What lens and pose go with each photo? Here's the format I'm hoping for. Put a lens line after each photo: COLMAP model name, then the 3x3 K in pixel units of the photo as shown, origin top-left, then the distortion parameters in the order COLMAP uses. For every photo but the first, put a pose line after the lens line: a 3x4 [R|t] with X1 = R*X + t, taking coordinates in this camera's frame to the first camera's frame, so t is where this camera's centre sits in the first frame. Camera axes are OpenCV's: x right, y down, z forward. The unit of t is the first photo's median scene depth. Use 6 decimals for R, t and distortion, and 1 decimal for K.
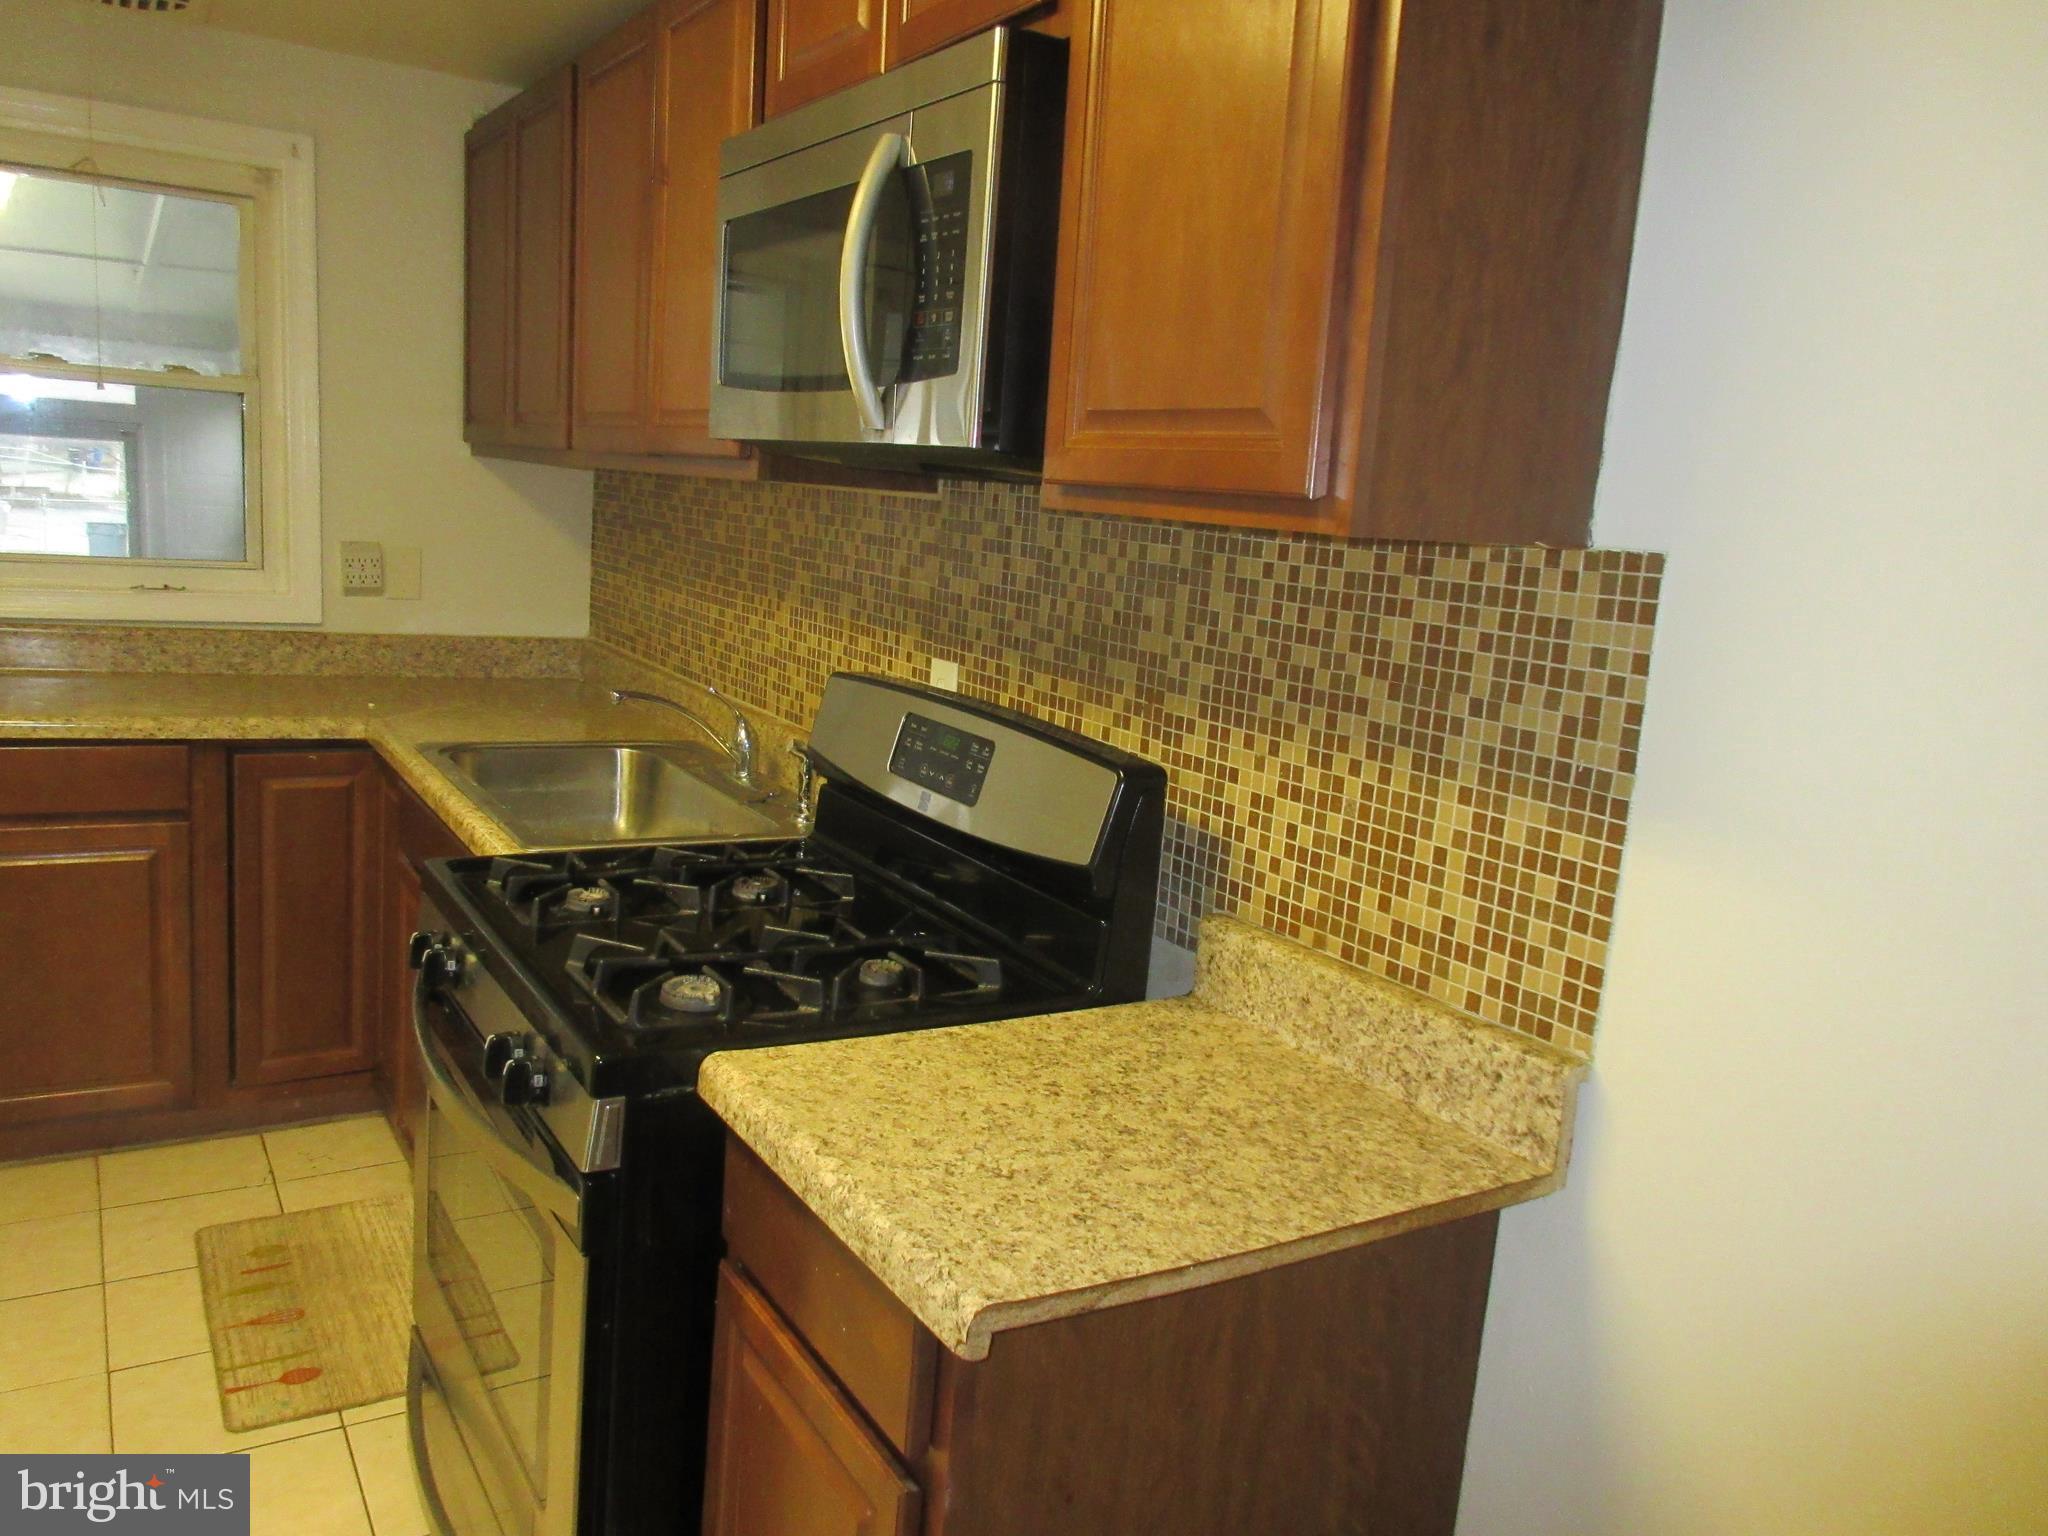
lens RADIAL K [[1532.6, 0, 1009.2], [0, 1532.6, 766.9], [0, 0, 1]] dist [0.009505, -0.006347]
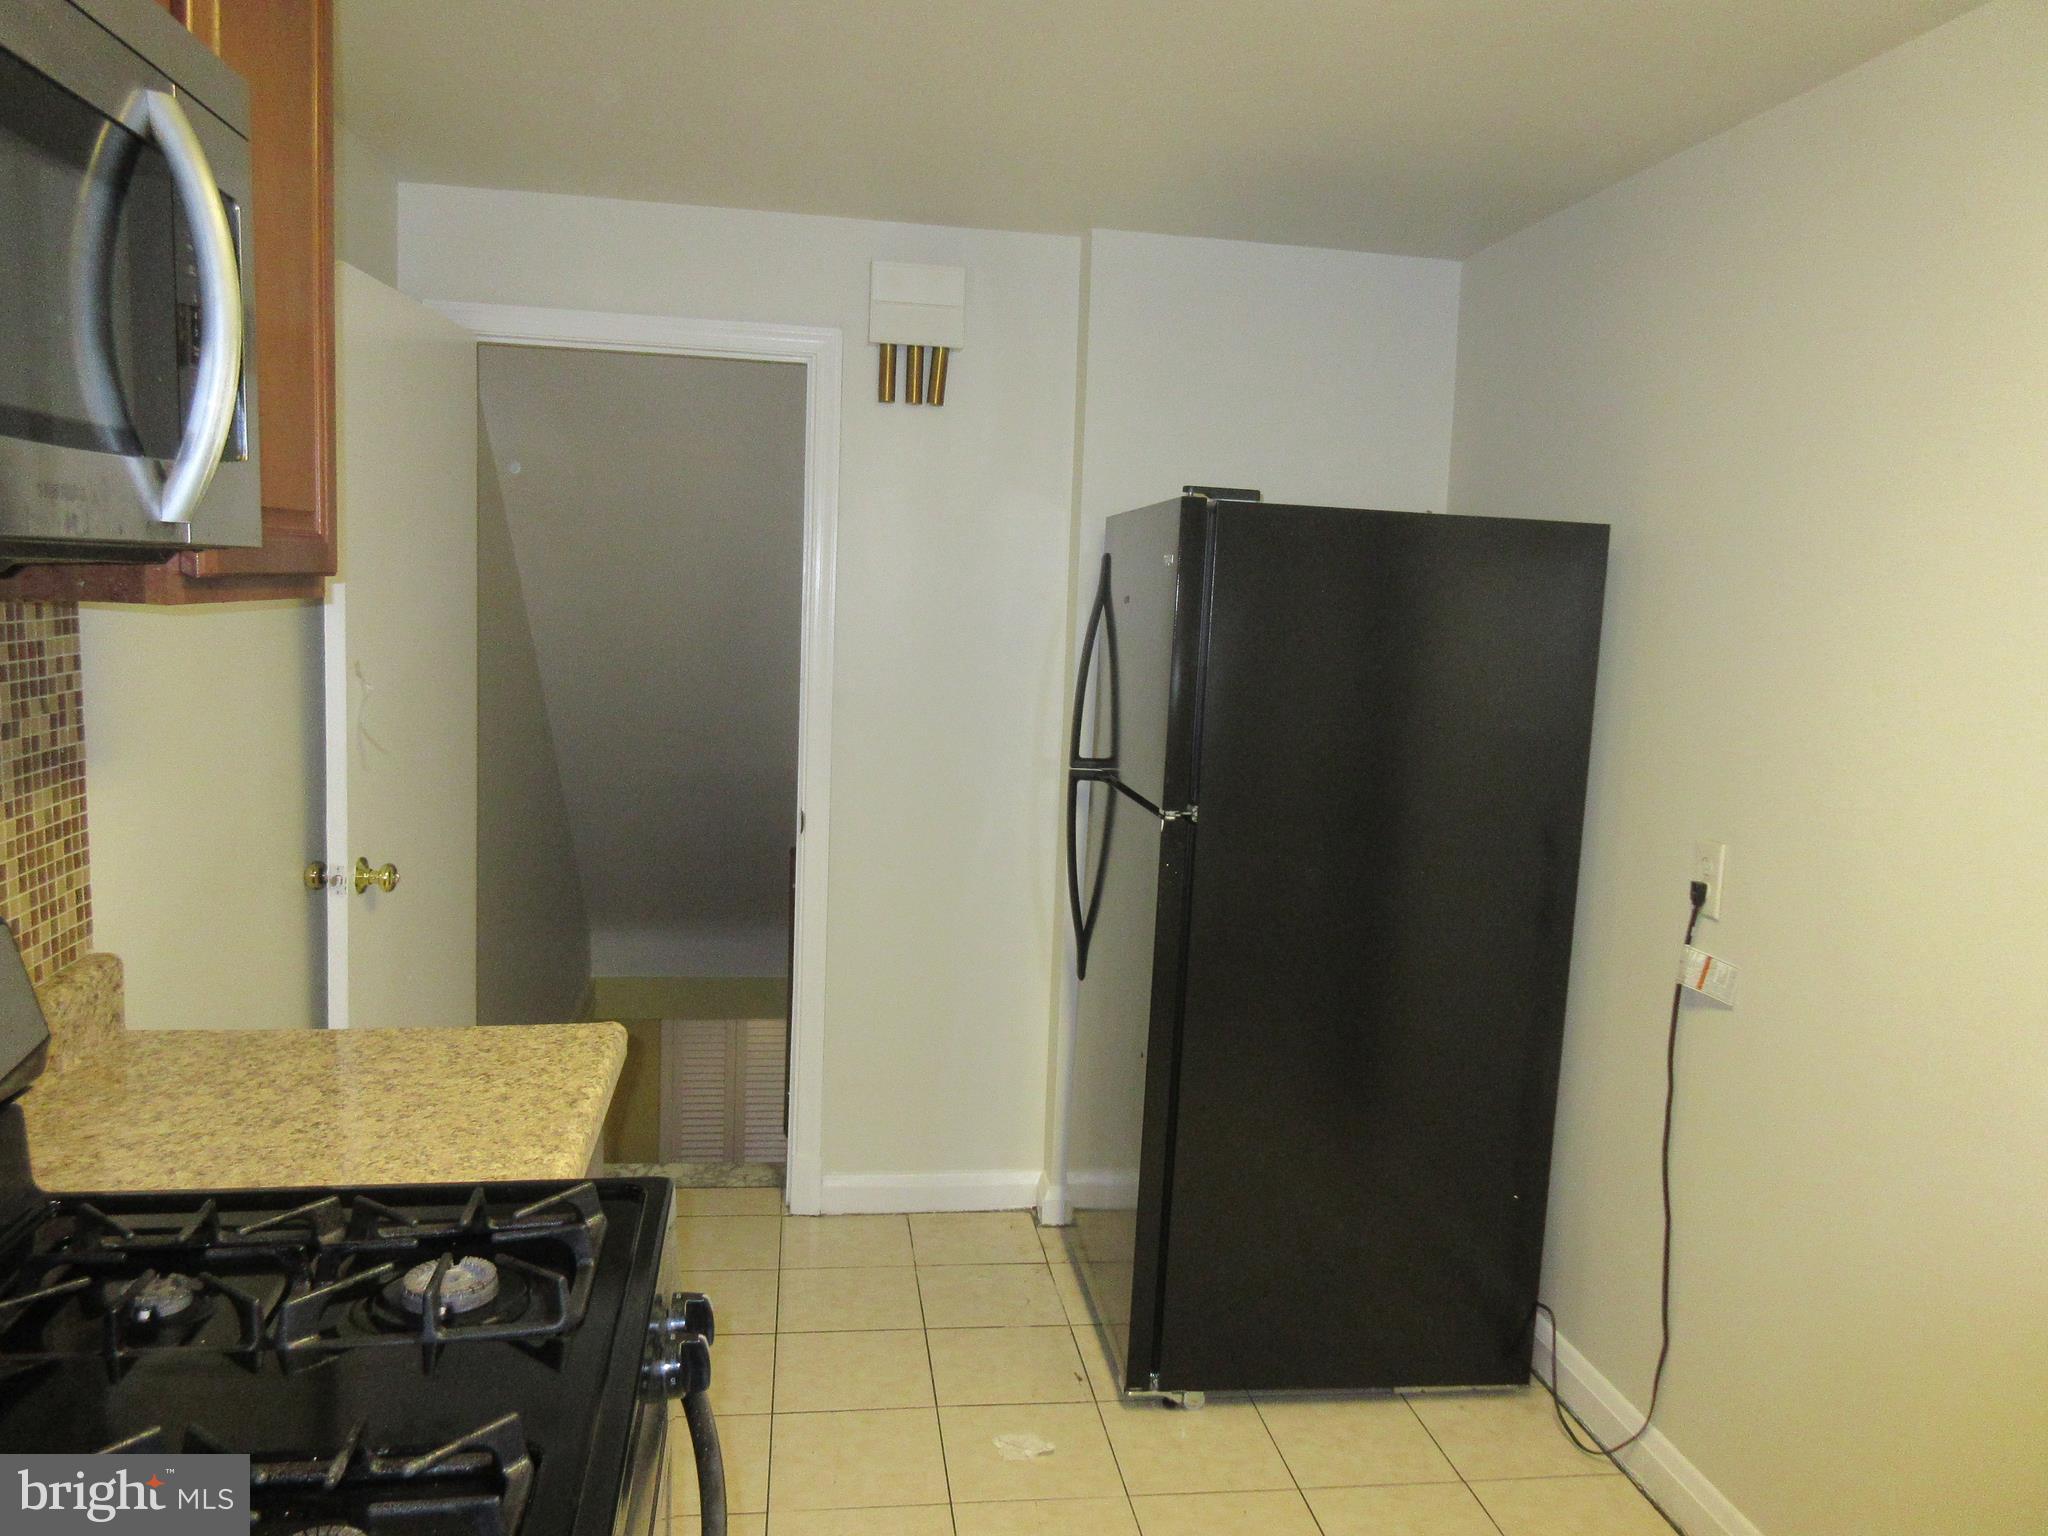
lens RADIAL K [[1532.6, 0, 1024.1], [0, 1532.6, 773.9], [0, 0, 1]] dist [0.009505, -0.006347]
pose [[-0.912209, -0.159594, 0.377365, -0.749079], [-0.035615, 0.948420, 0.315009, -0.361942], [-0.408174, 0.273914, -0.870842, 1.556383]]
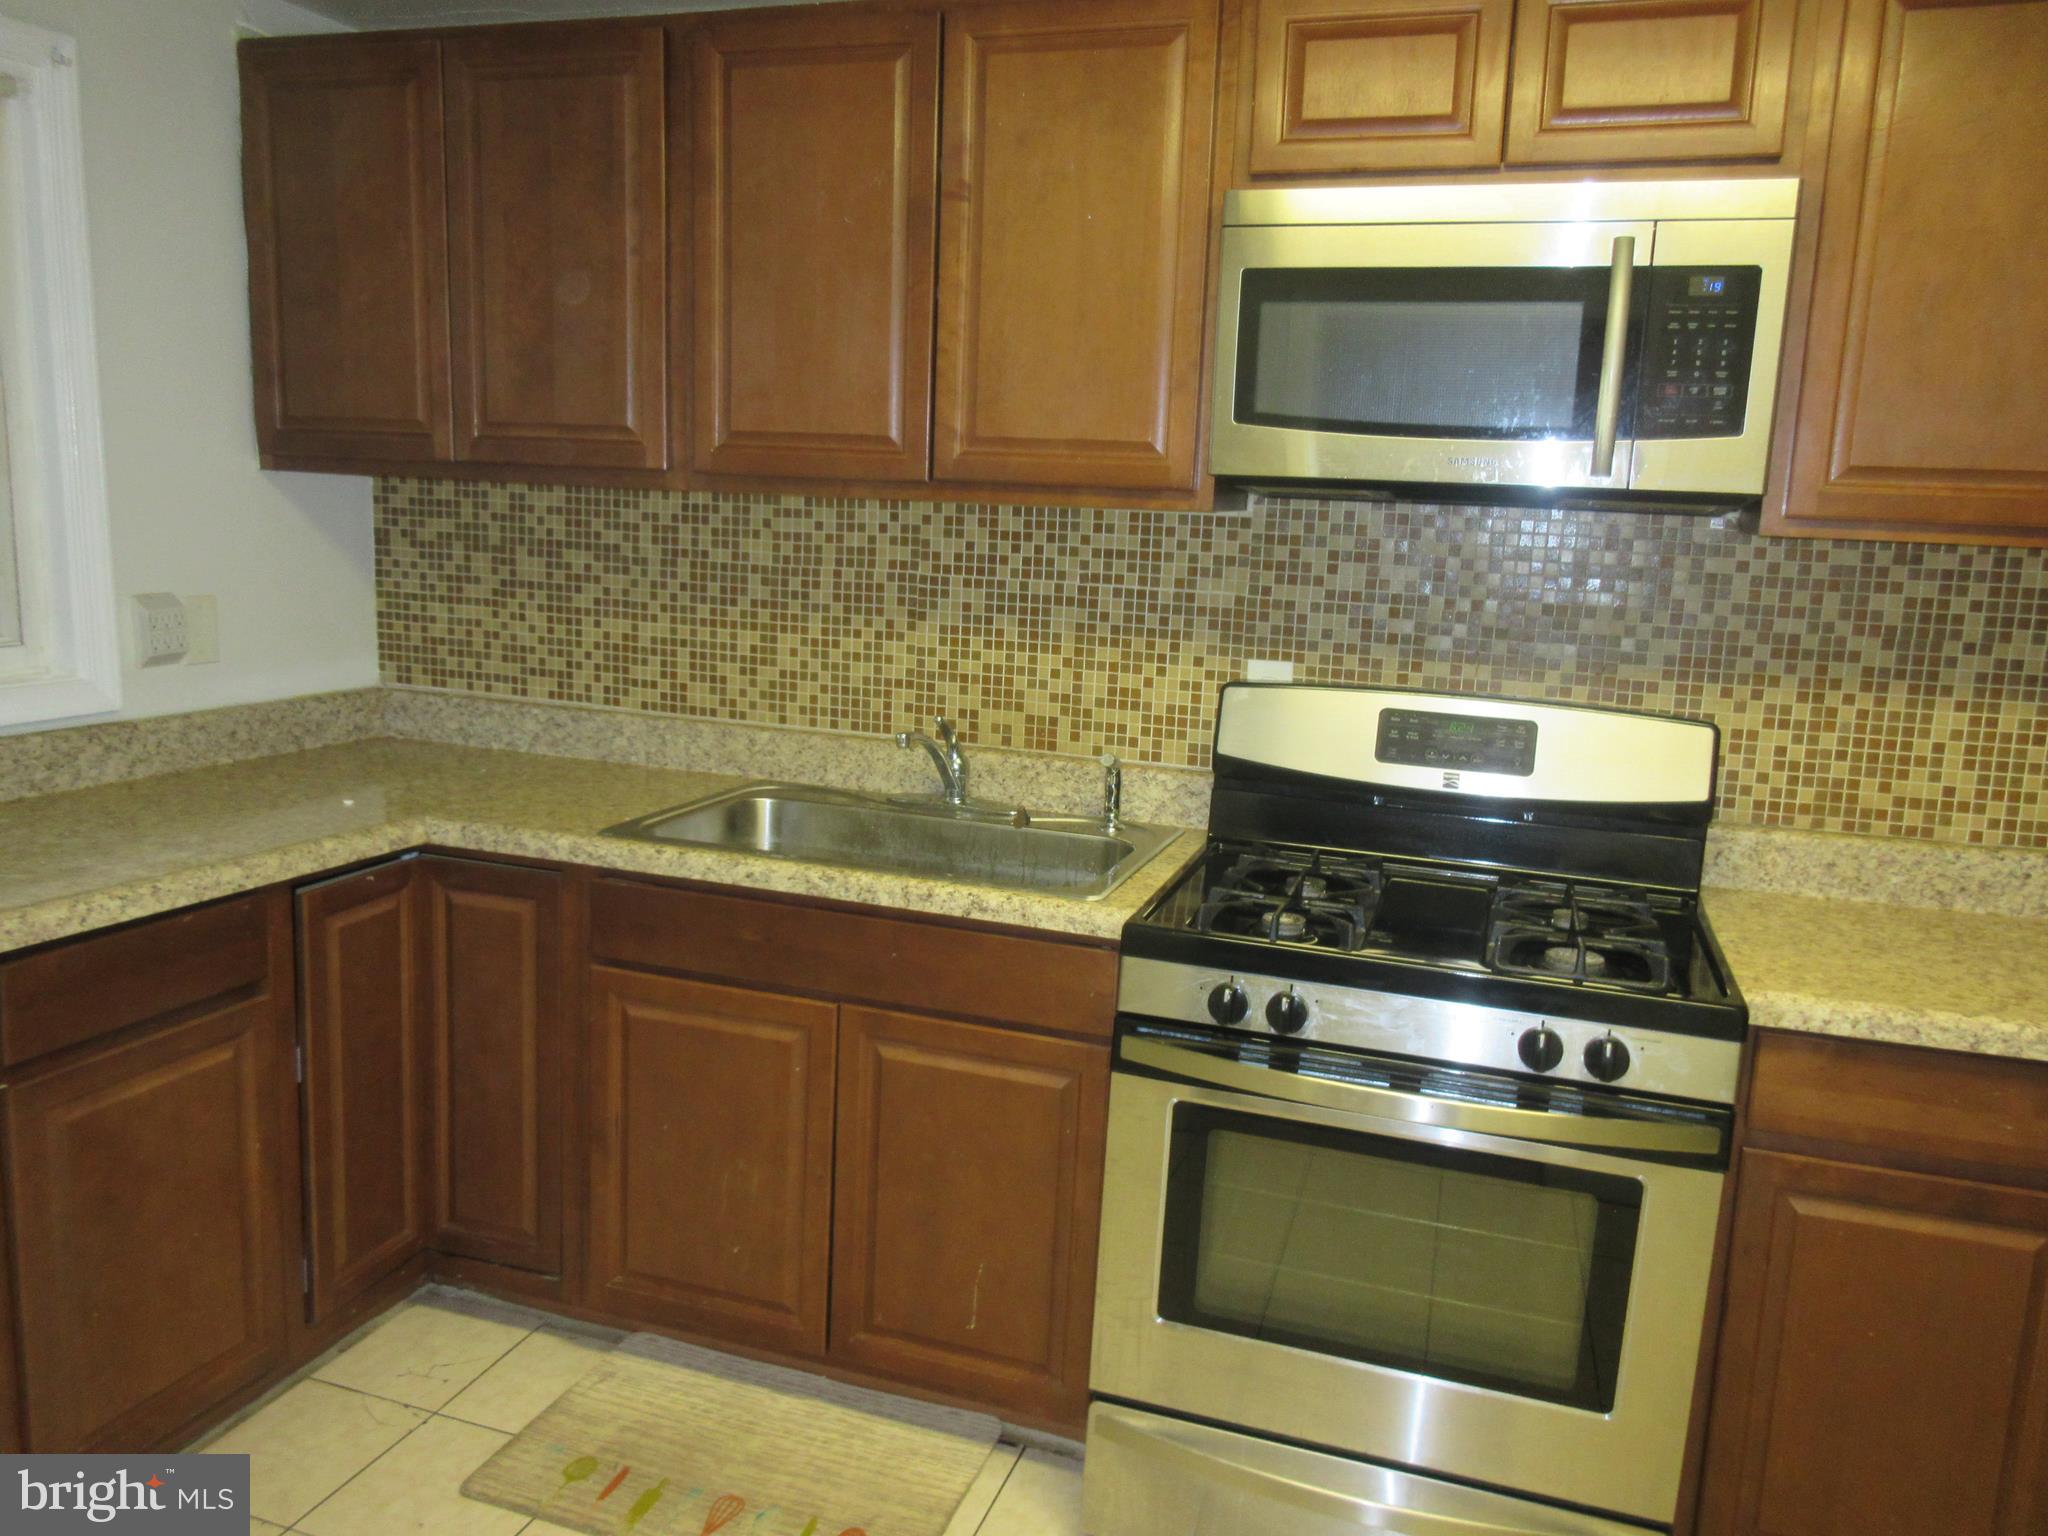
lens RADIAL K [[1532.6, 0, 1024.8], [0, 1532.6, 764.6], [0, 0, 1]] dist [0.009505, -0.006347]
pose [[0.770125, -0.153991, 0.619026, -1.300995], [0.130638, 0.987930, 0.083236, -0.163279], [-0.624372, 0.016766, 0.780947, 0.354703]]
